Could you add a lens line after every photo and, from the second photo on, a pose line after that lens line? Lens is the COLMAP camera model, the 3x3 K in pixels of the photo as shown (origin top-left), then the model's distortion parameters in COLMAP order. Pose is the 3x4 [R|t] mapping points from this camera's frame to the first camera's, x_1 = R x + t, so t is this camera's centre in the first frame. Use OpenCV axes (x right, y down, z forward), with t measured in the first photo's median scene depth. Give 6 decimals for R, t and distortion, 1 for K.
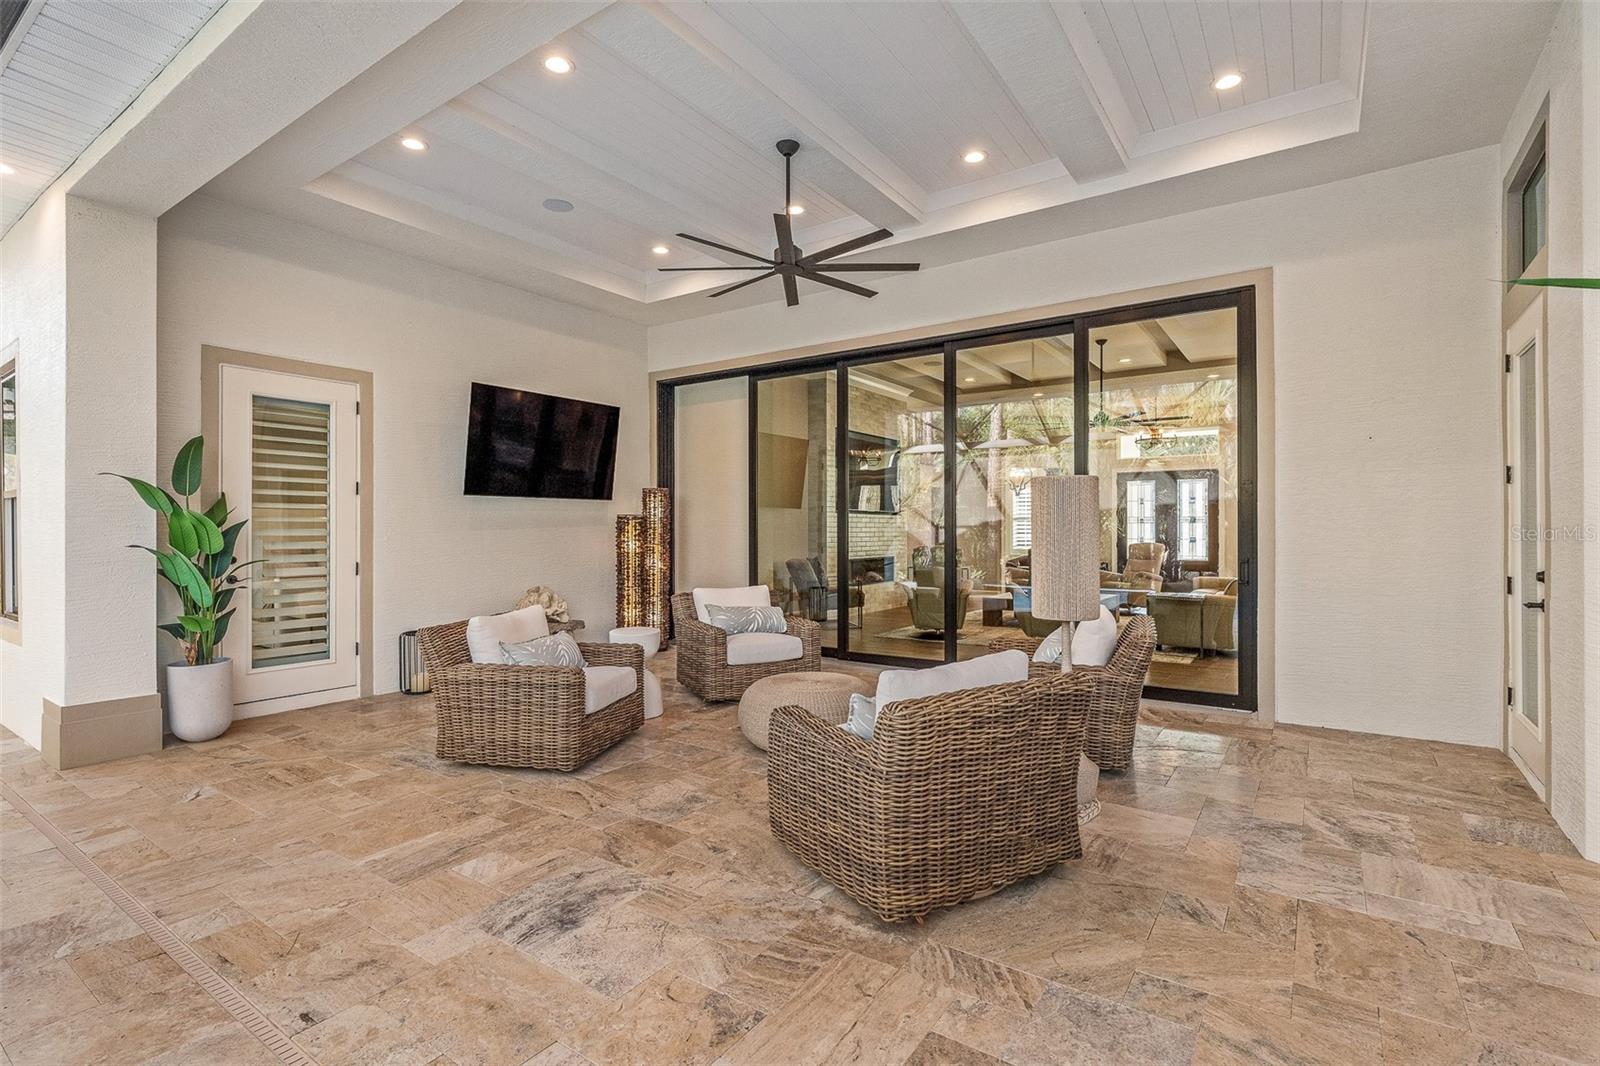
lens RADIAL K [[751.4, 0, 796.5], [0, 751.4, 530.6], [0, 0, 1]] dist [-0.005256, 0.002188]
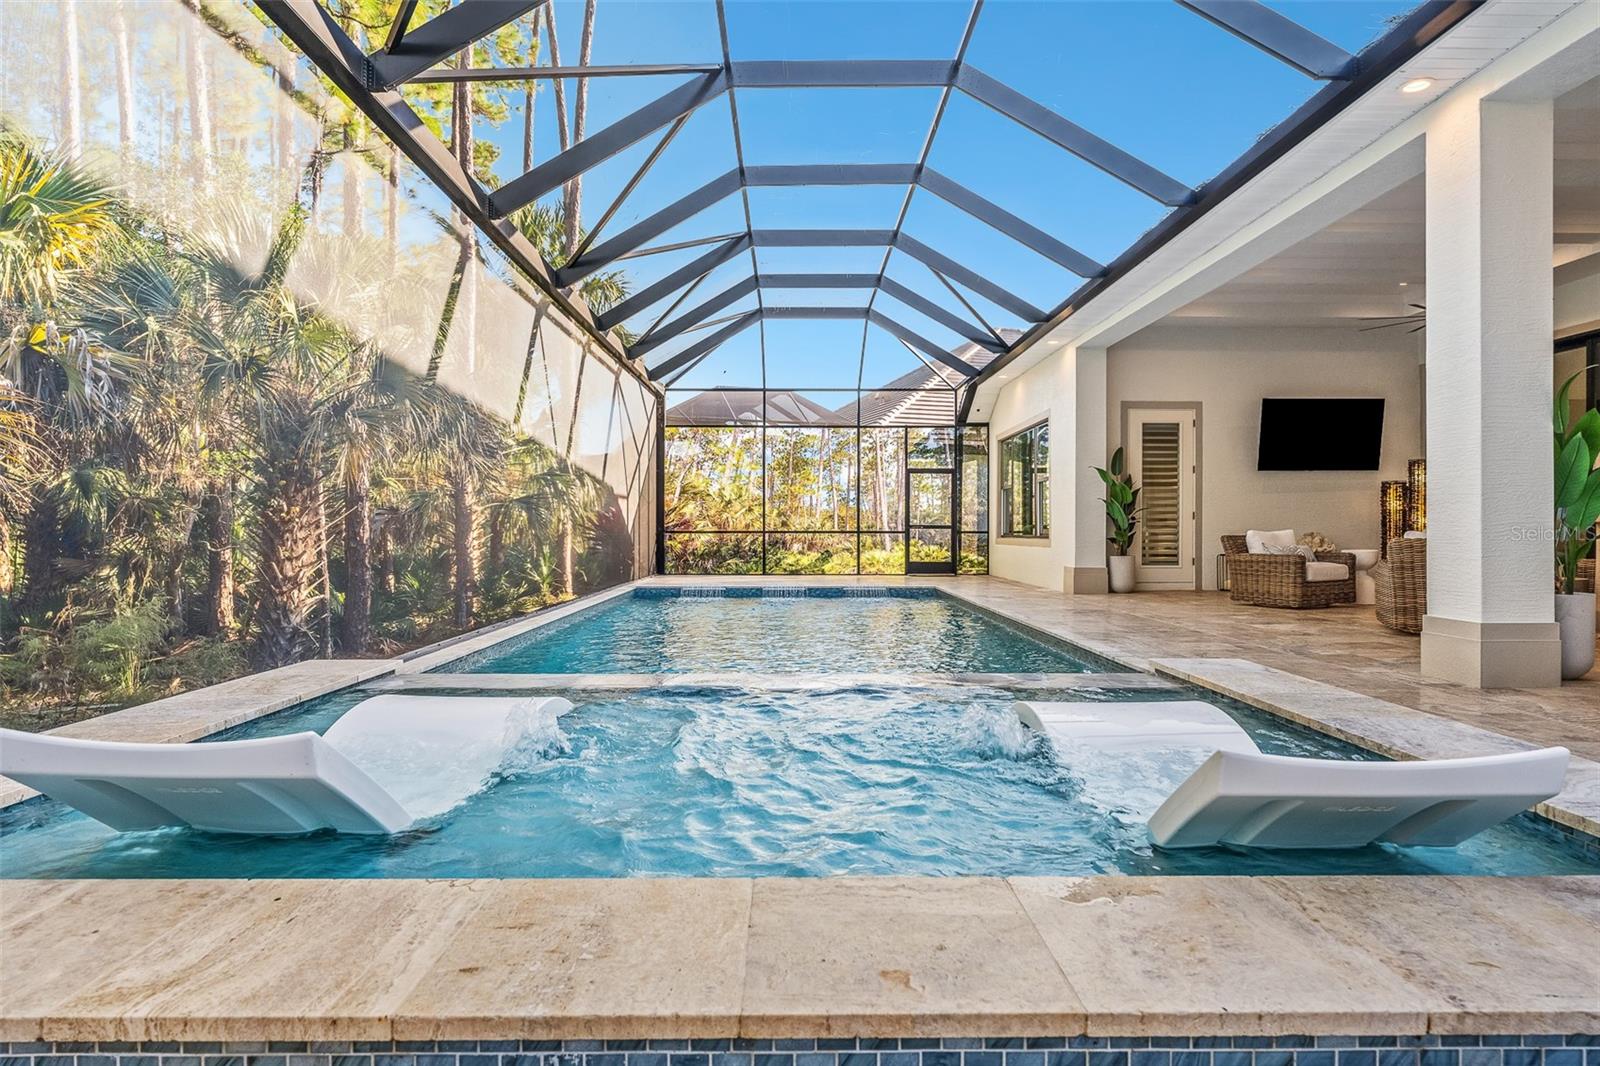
lens RADIAL K [[897.2, 0, 799.6], [0, 897.2, 527.8], [0, 0, 1]] dist [-0.000607, 0.001361]
pose [[0.585839, 0.002073, -0.810425, 0.647688], [-0.001692, 0.999998, 0.001334, 0.089262], [0.810426, 0.000590, 0.585841, -1.098438]]
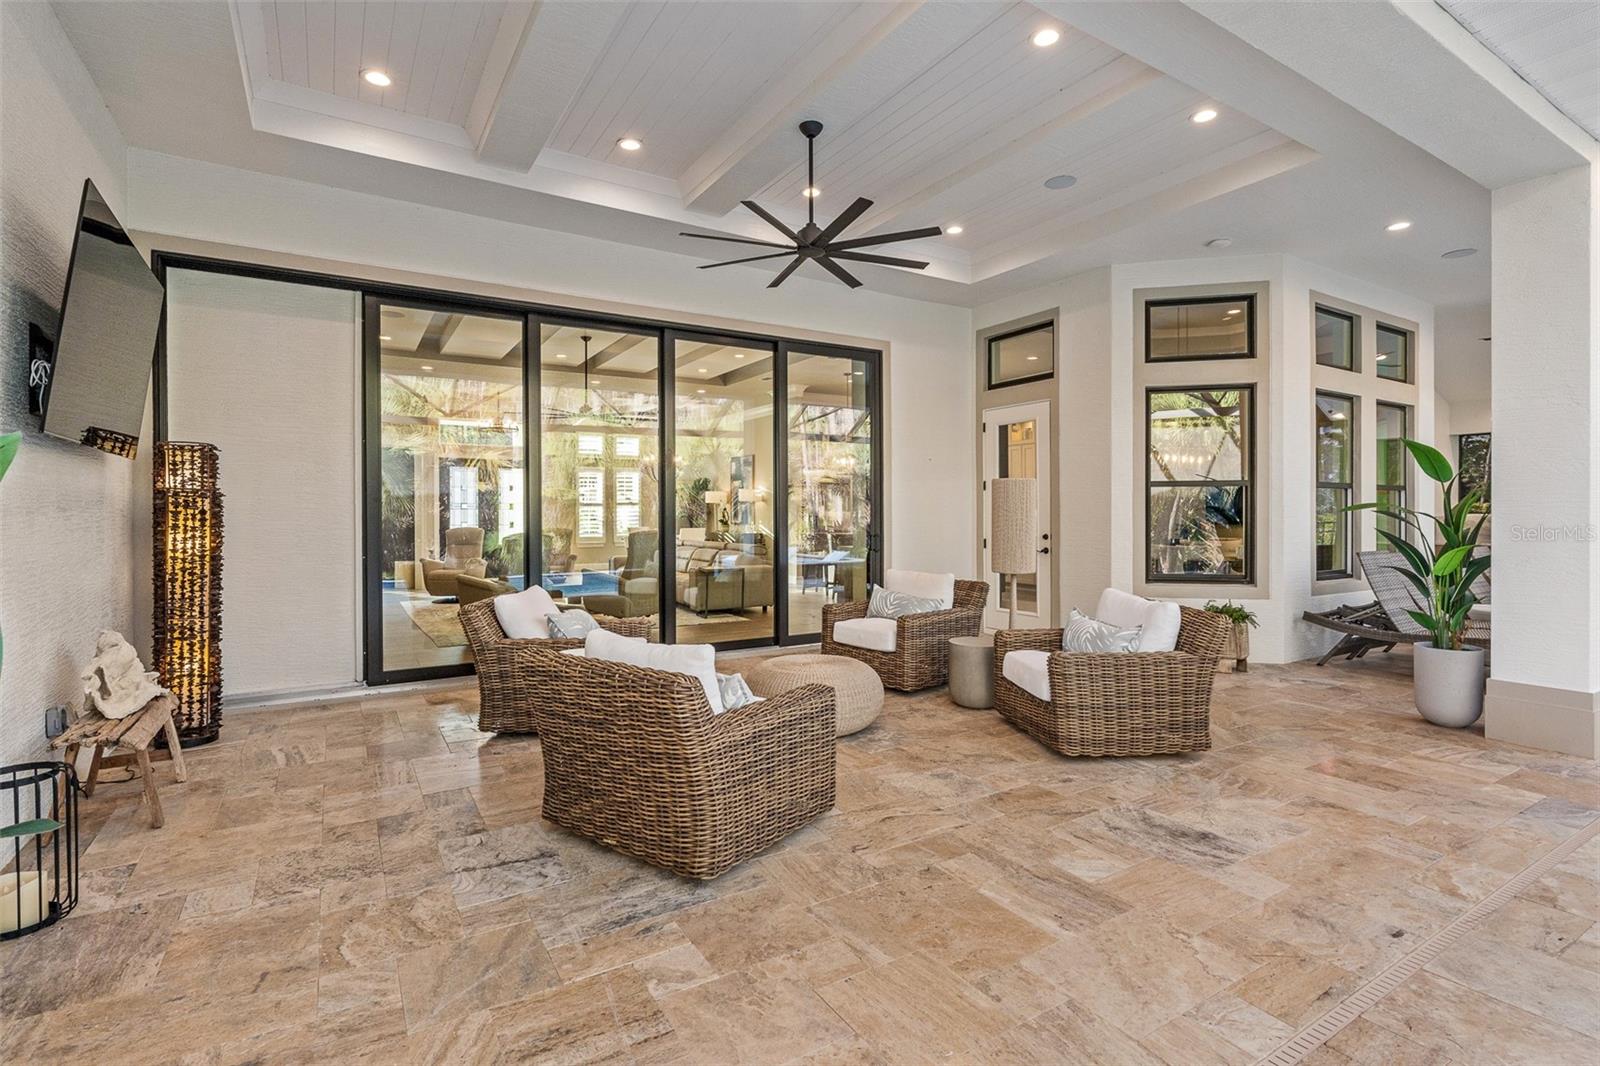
lens RADIAL K [[751.4, 0, 797.6], [0, 751.4, 516.4], [0, 0, 1]] dist [-0.005256, 0.002188]
pose [[0.400722, -0.001632, 0.916198, -0.832056], [0.003023, 0.999995, 0.000460, 0.001519], [-0.916195, 0.002585, 0.400725, 0.553174]]
